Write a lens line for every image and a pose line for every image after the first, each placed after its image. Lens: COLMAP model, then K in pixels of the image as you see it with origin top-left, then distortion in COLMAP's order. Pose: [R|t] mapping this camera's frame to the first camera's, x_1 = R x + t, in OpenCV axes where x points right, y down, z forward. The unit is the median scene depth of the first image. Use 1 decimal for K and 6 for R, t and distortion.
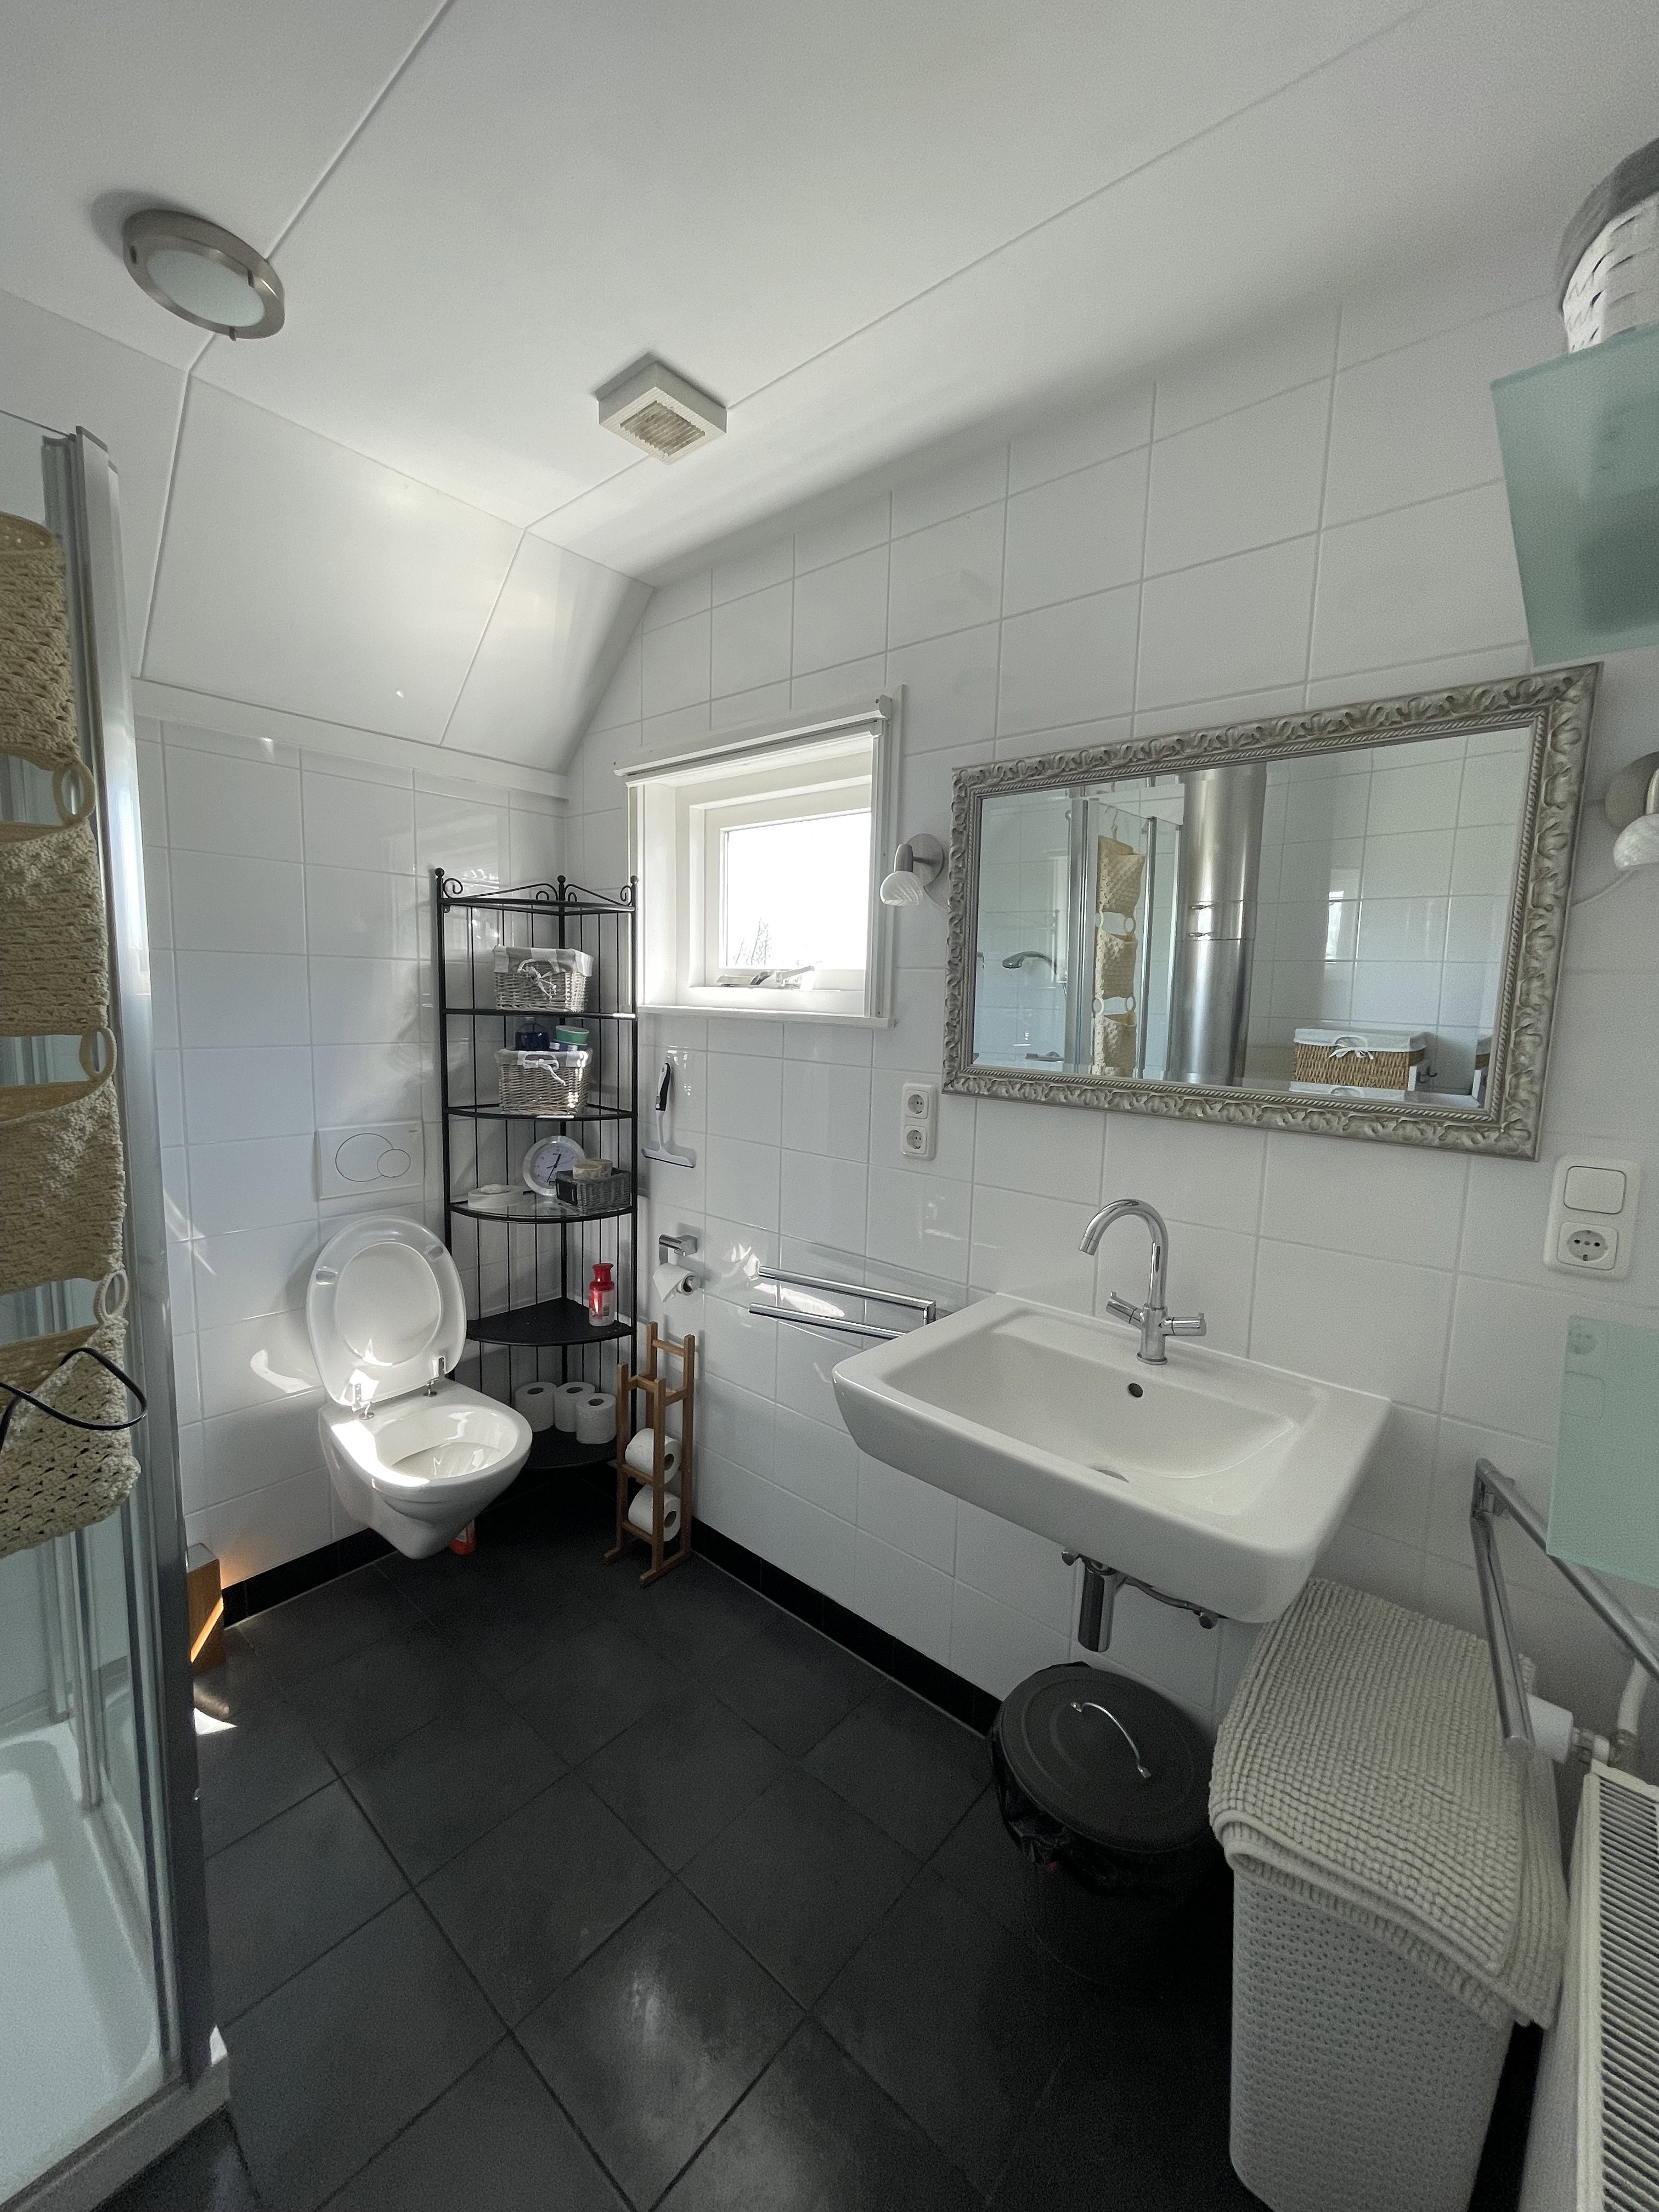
lens RADIAL K [[895.8, 0, 829.5], [0, 895.8, 1106.0], [0, 0, 1]] dist [-0.000754, -0.000087]
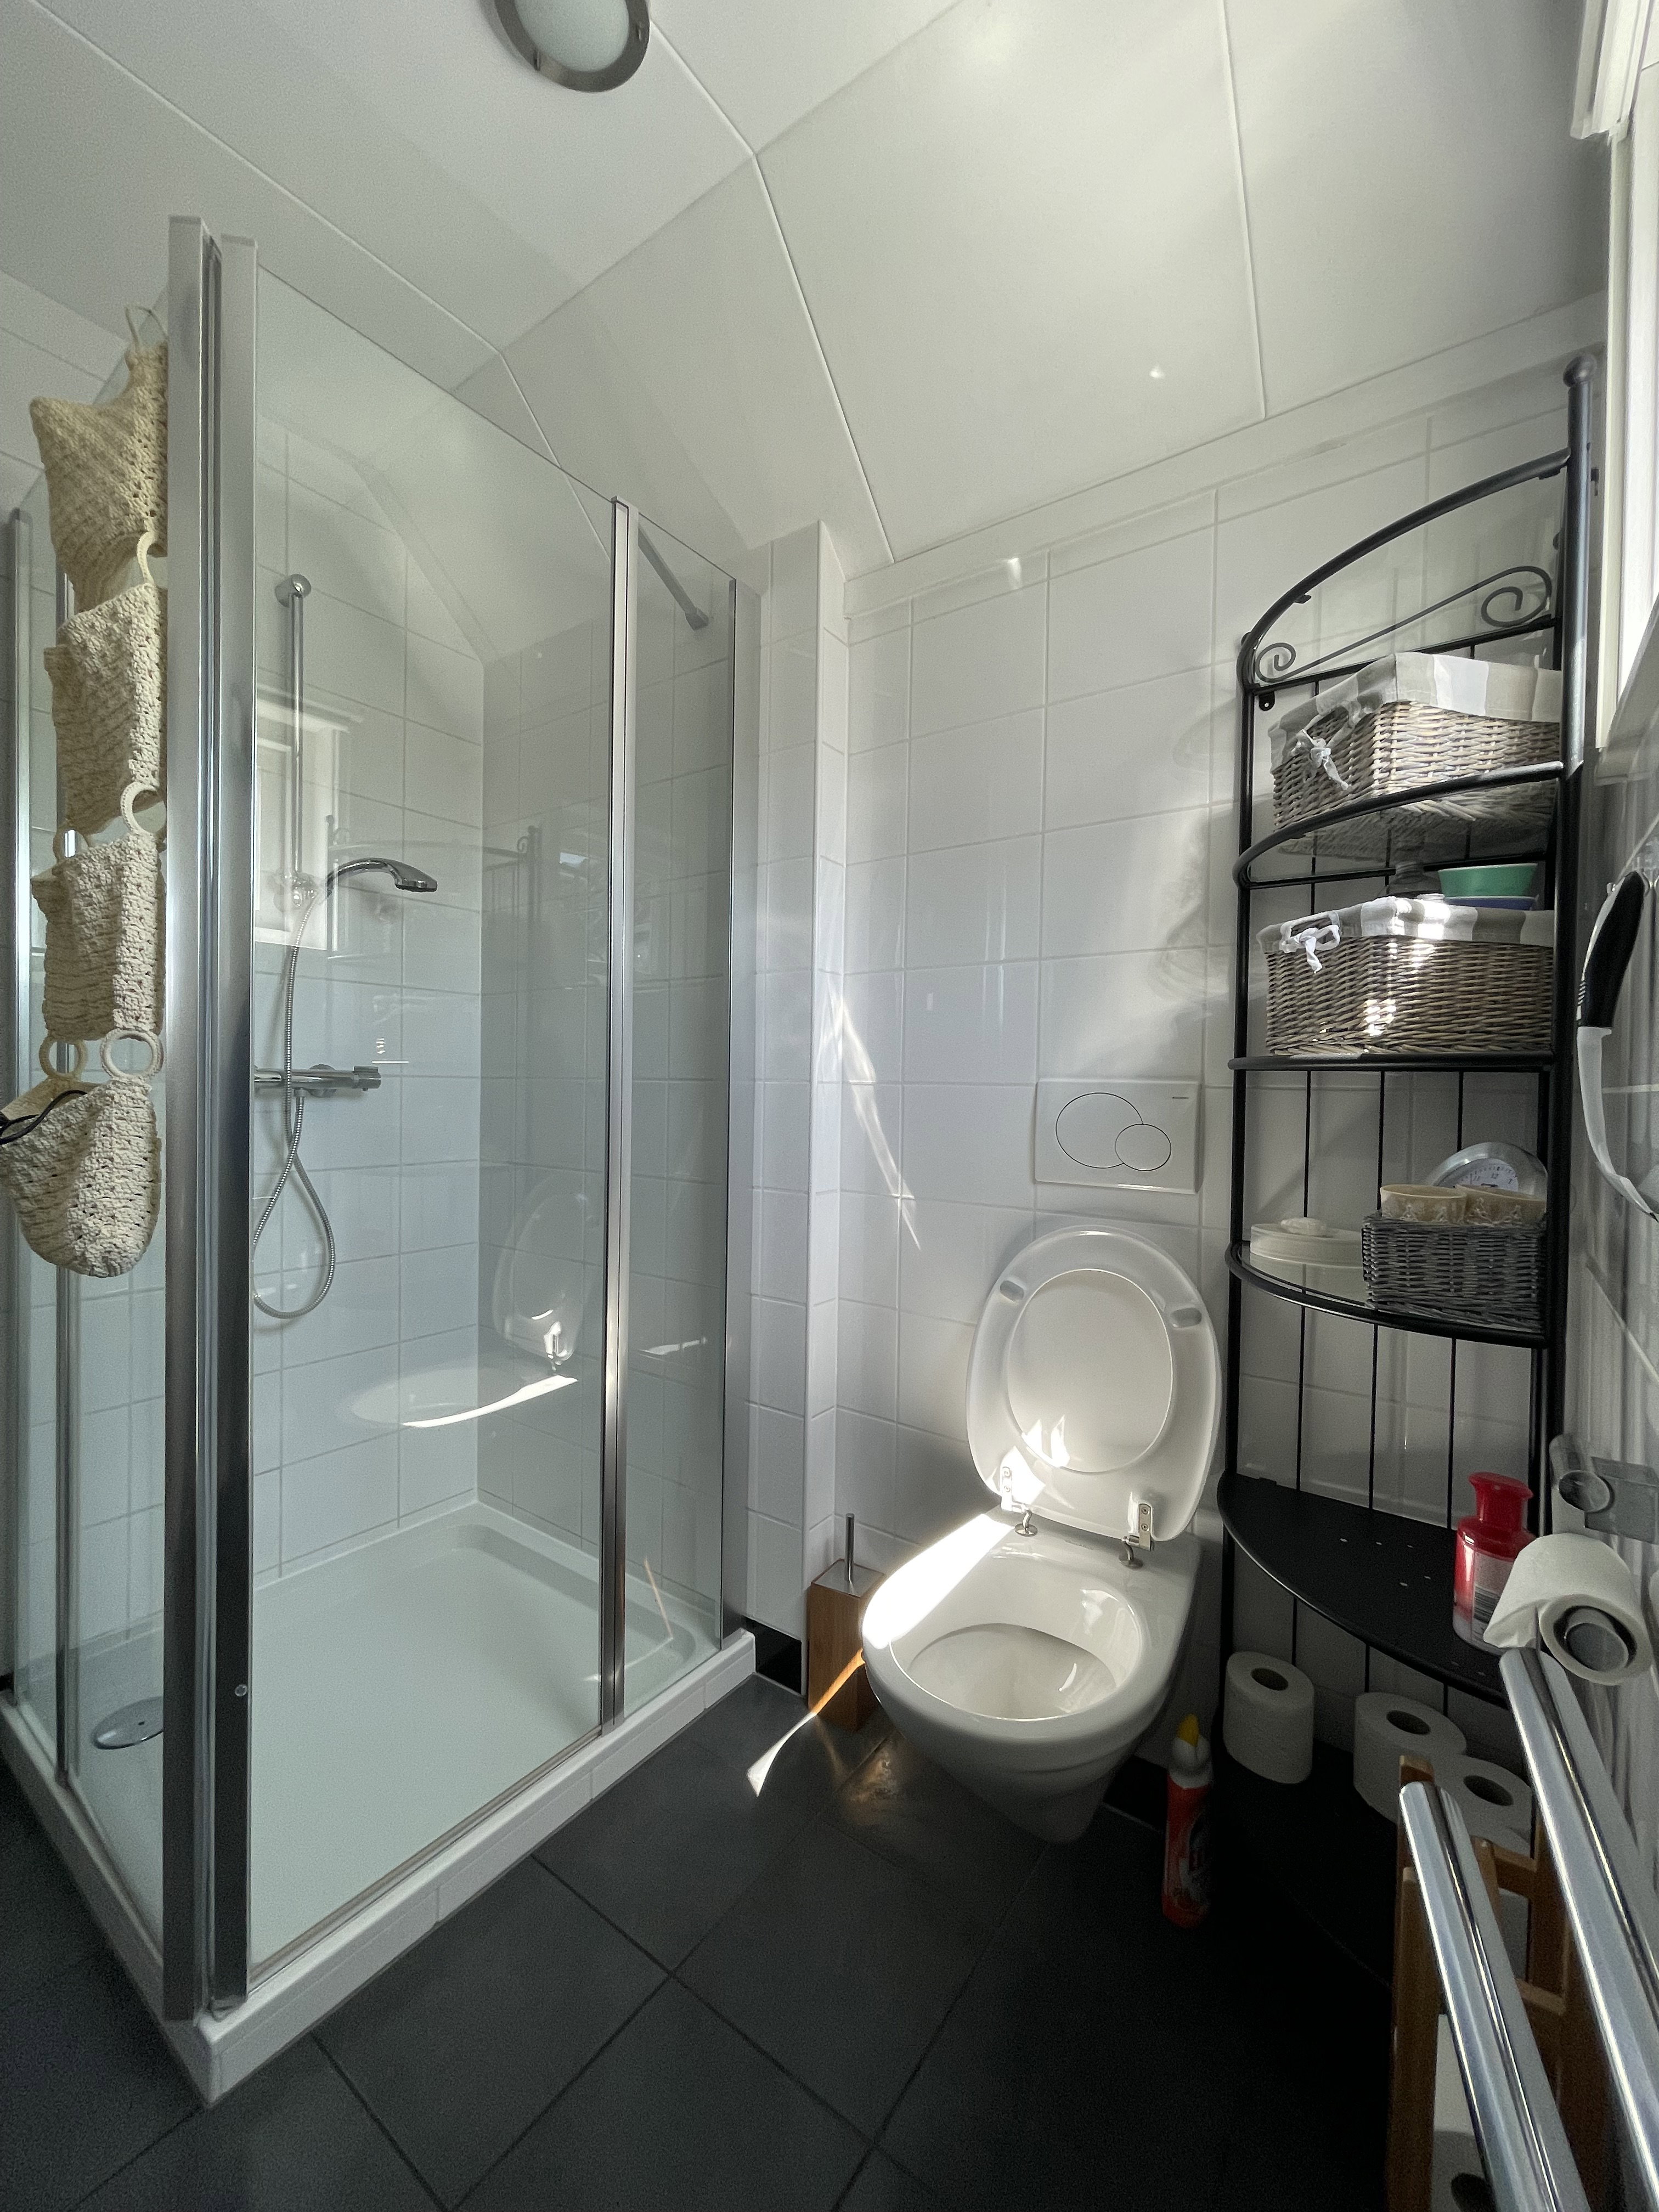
lens RADIAL K [[895.8, 0, 829.5], [0, 895.8, 1106.0], [0, 0, 1]] dist [-0.000754, -0.000087]
pose [[0.070917, -0.010843, -0.997423, 0.104623], [-0.140488, 0.989865, -0.020750, 0.078033], [0.987539, 0.141598, 0.068675, 0.742100]]
